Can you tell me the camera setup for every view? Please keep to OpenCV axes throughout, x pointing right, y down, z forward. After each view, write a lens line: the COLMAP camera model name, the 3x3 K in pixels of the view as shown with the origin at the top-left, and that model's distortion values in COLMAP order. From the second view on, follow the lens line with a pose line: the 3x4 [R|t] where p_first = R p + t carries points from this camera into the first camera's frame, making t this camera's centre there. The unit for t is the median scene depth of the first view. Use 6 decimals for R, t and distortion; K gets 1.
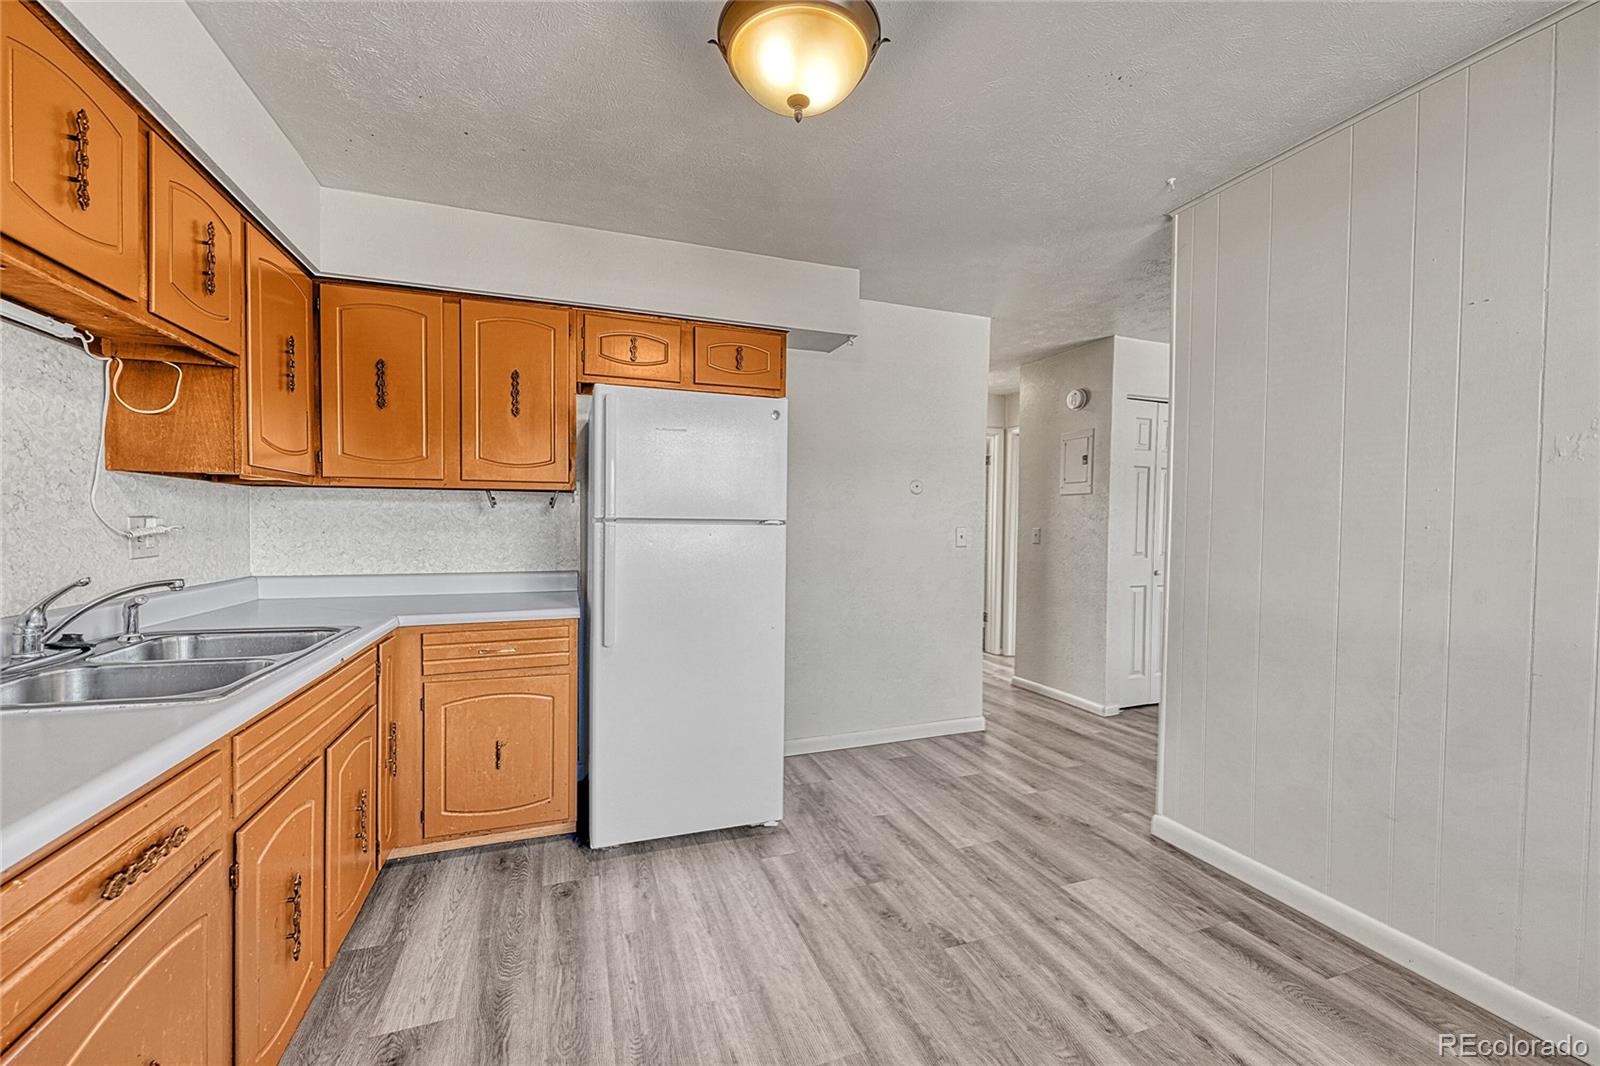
lens RADIAL K [[631.4, 0, 802.2], [0, 631.4, 545.6], [0, 0, 1]] dist [-0.001440, -0.000285]
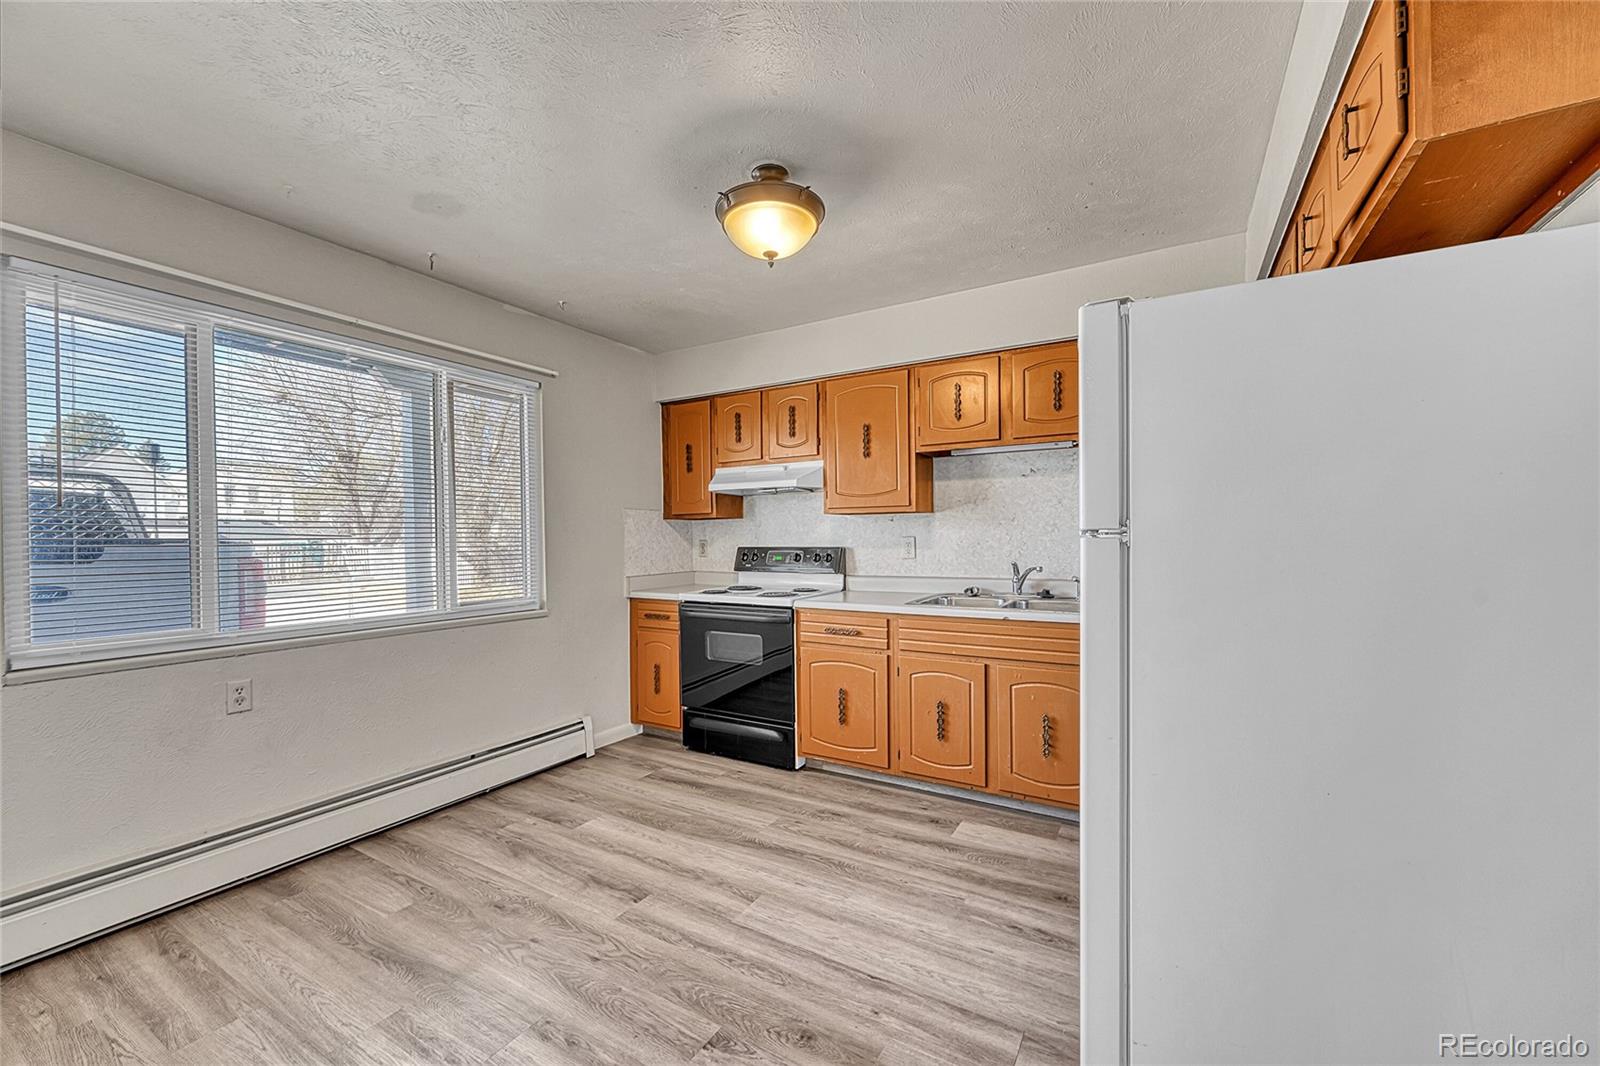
lens RADIAL K [[638.2, 0, 796.5], [0, 638.2, 539.2], [0, 0, 1]] dist [-0.000055, 0.000303]
pose [[-0.775172, 0.002806, -0.631744, 0.612380], [-0.016000, 0.999582, 0.024073, -0.048879], [0.631548, 0.028768, -0.774803, 1.513358]]
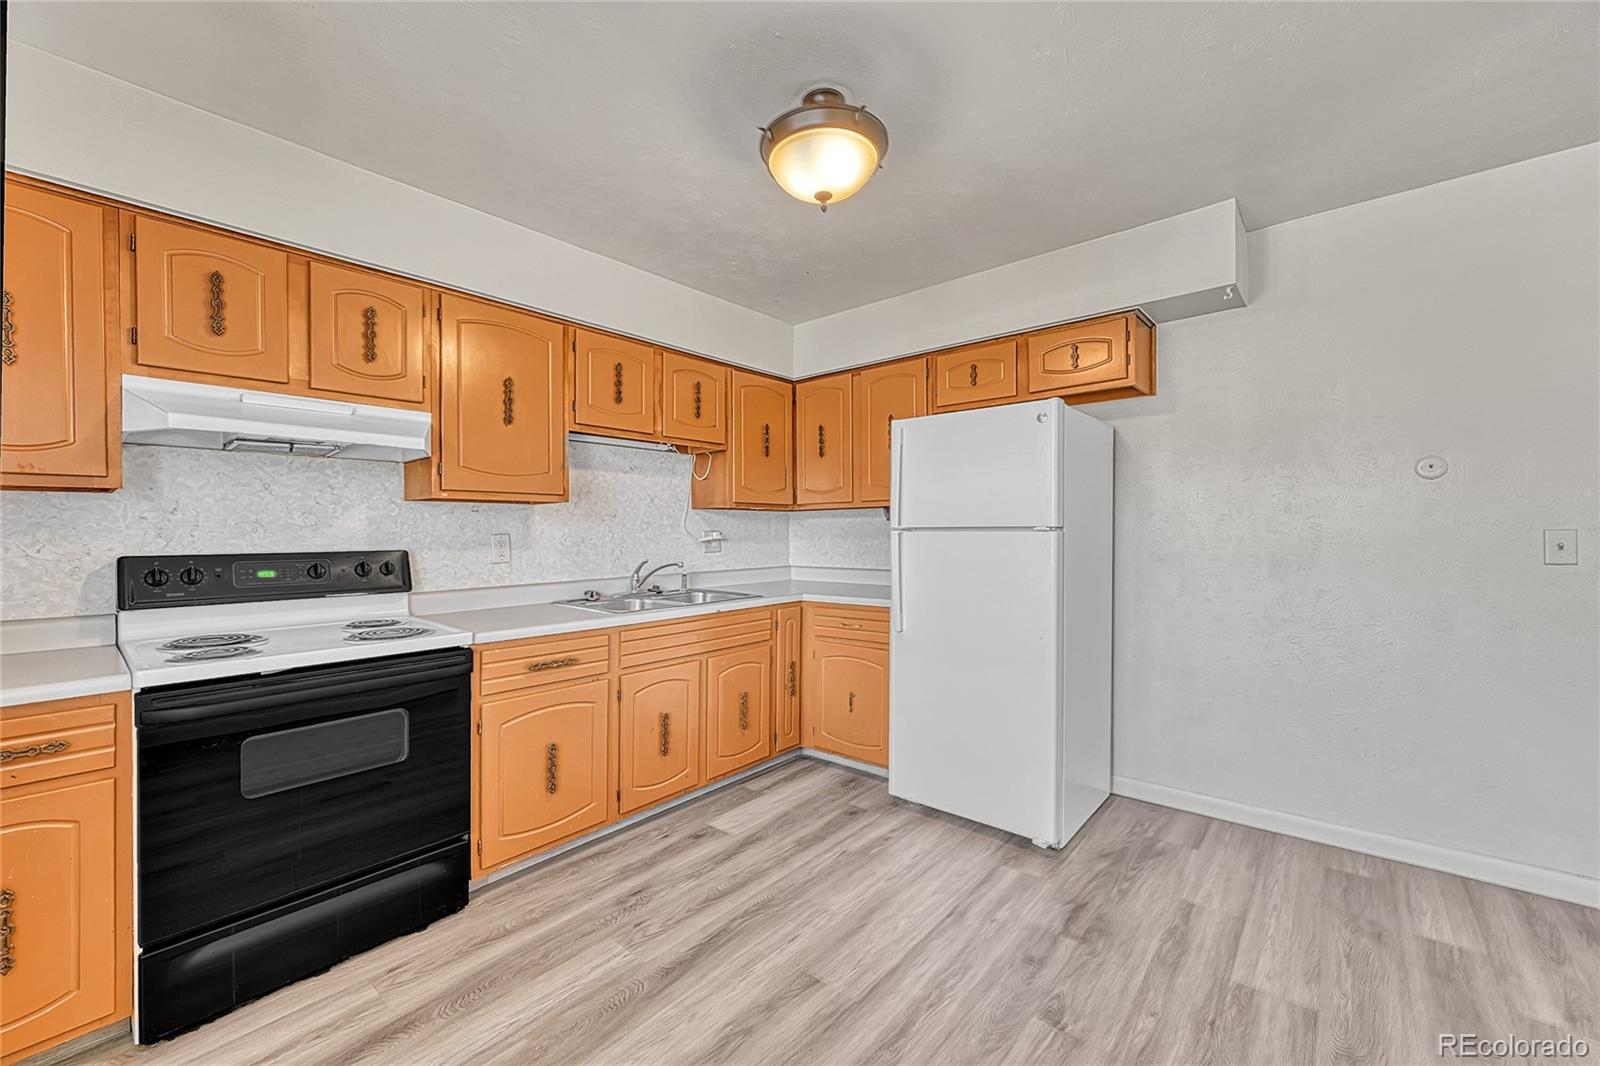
lens RADIAL K [[638.2, 0, 796.5], [0, 638.2, 539.2], [0, 0, 1]] dist [-0.000055, 0.000303]
pose [[0.492671, -0.000367, -0.870216, 0.730185], [-0.017751, 0.999788, -0.010471, -0.004934], [0.870035, 0.020605, 0.492560, 0.230249]]
